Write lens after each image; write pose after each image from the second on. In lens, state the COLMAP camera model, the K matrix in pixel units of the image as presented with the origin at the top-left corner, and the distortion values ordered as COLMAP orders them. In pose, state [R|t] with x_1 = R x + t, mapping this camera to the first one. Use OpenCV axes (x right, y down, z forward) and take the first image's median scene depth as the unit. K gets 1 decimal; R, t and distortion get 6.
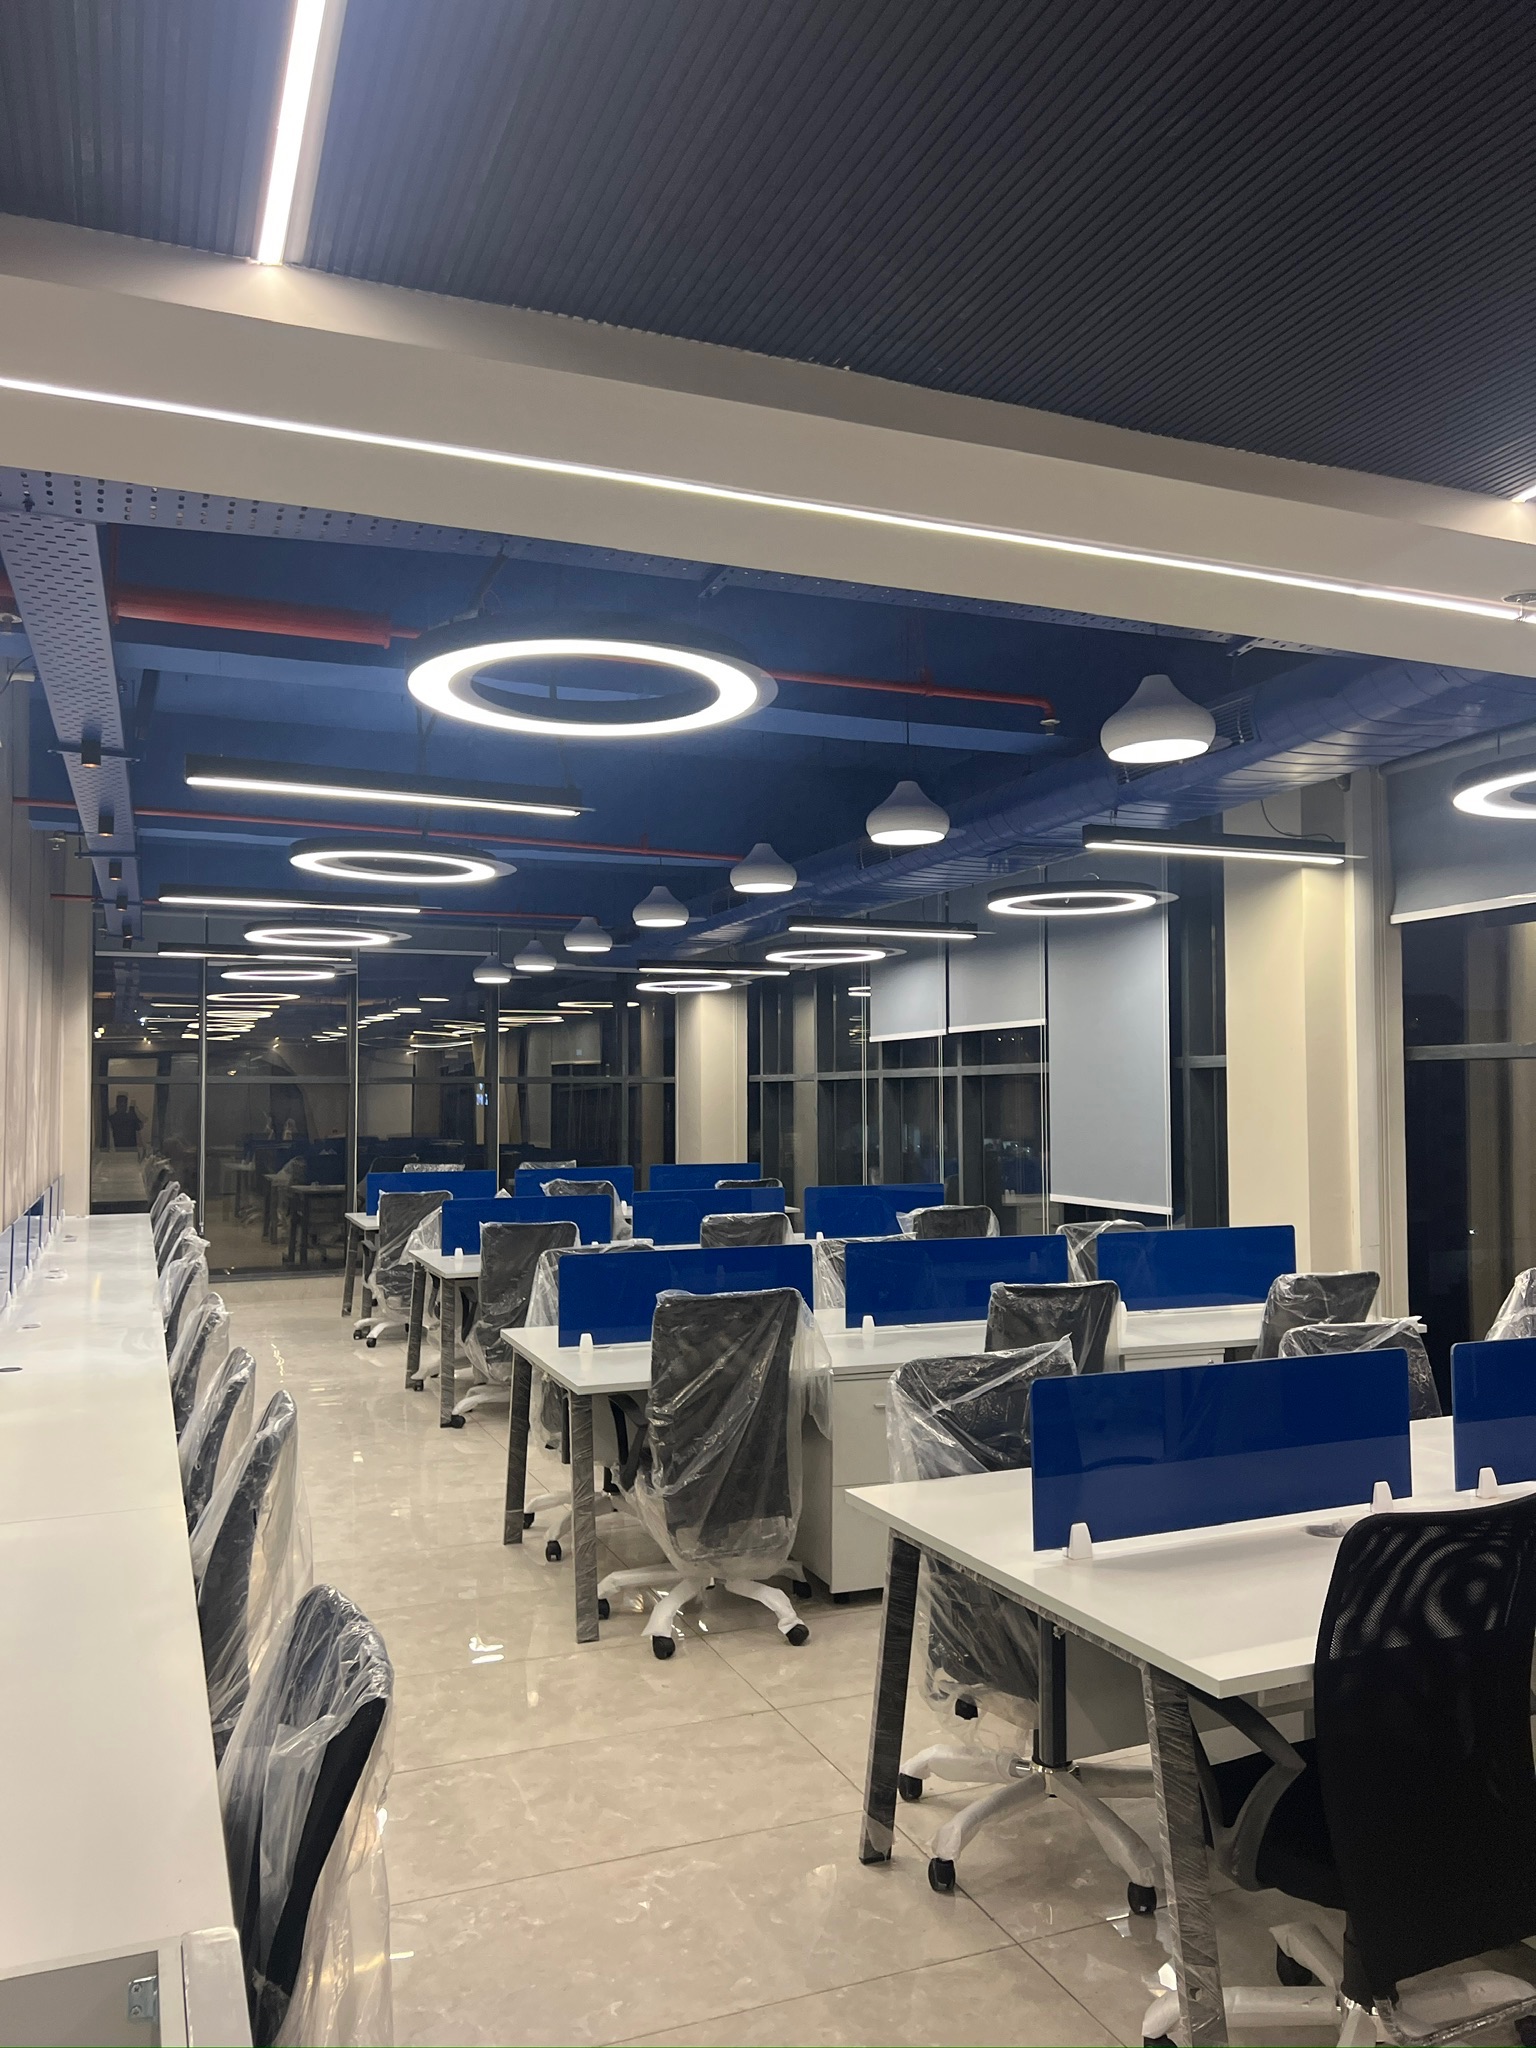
lens RADIAL K [[1531.0, 0, 759.1], [0, 1531.0, 1025.2], [0, 0, 1]] dist [0.065111, -0.067634]
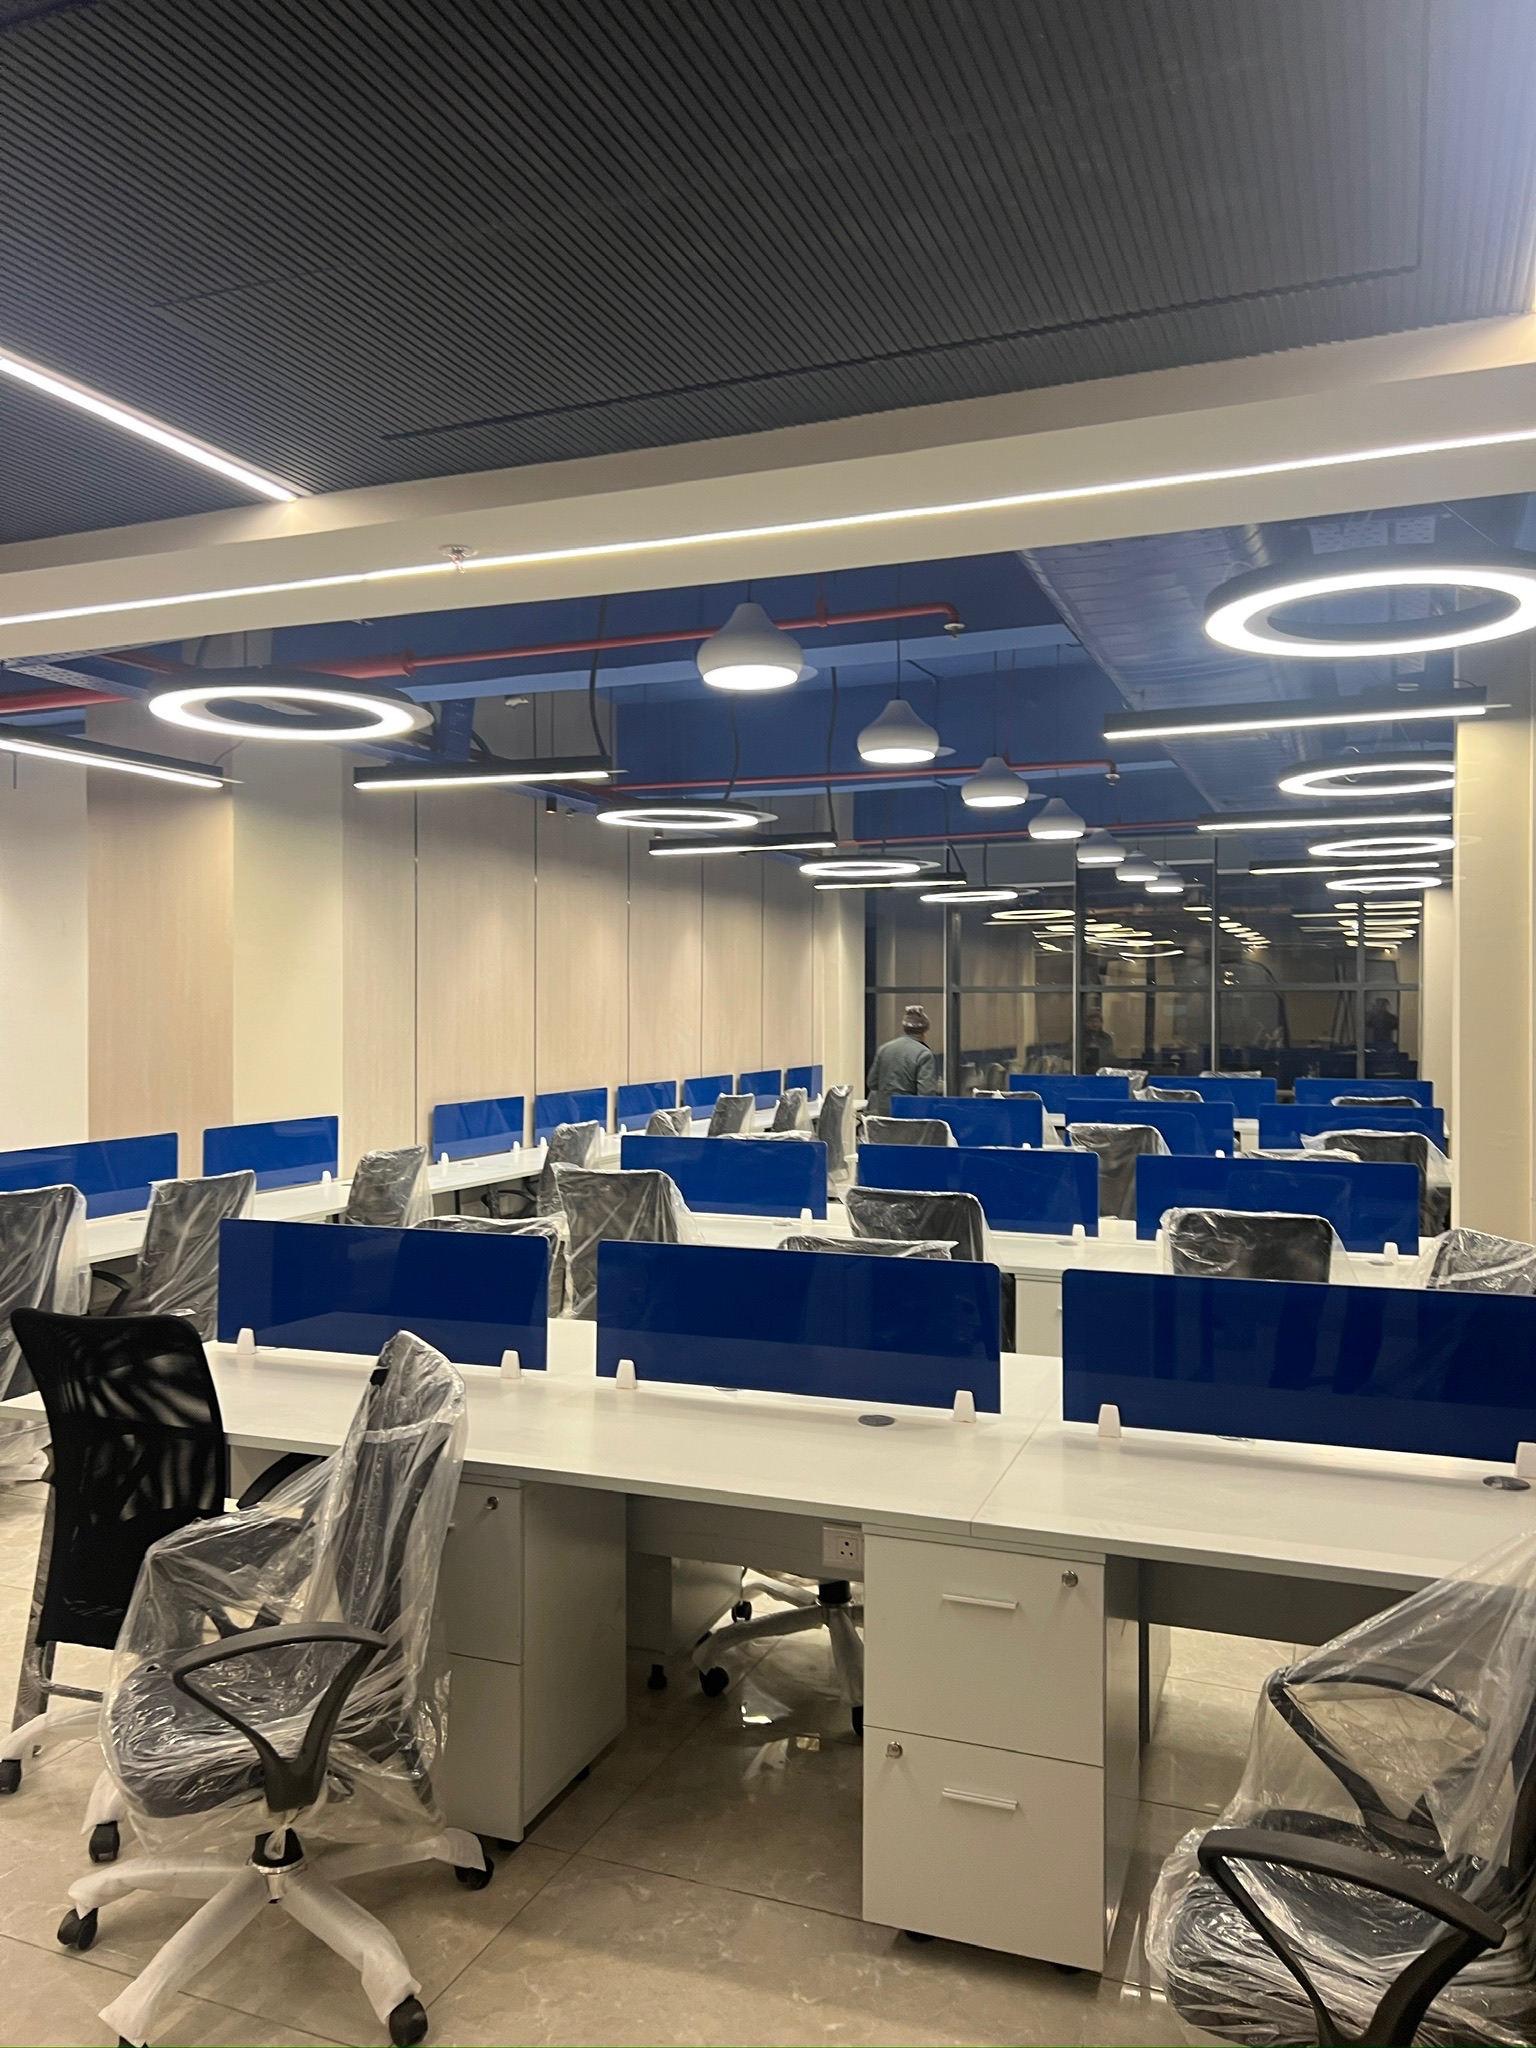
lens RADIAL K [[1531.0, 0, 759.1], [0, 1531.0, 1025.2], [0, 0, 1]] dist [0.065111, -0.067634]
pose [[0.713383, 0.014509, -0.700624, 0.530361], [0.028608, 0.998349, 0.049804, 0.002883], [0.700191, -0.055573, 0.711790, 0.137928]]
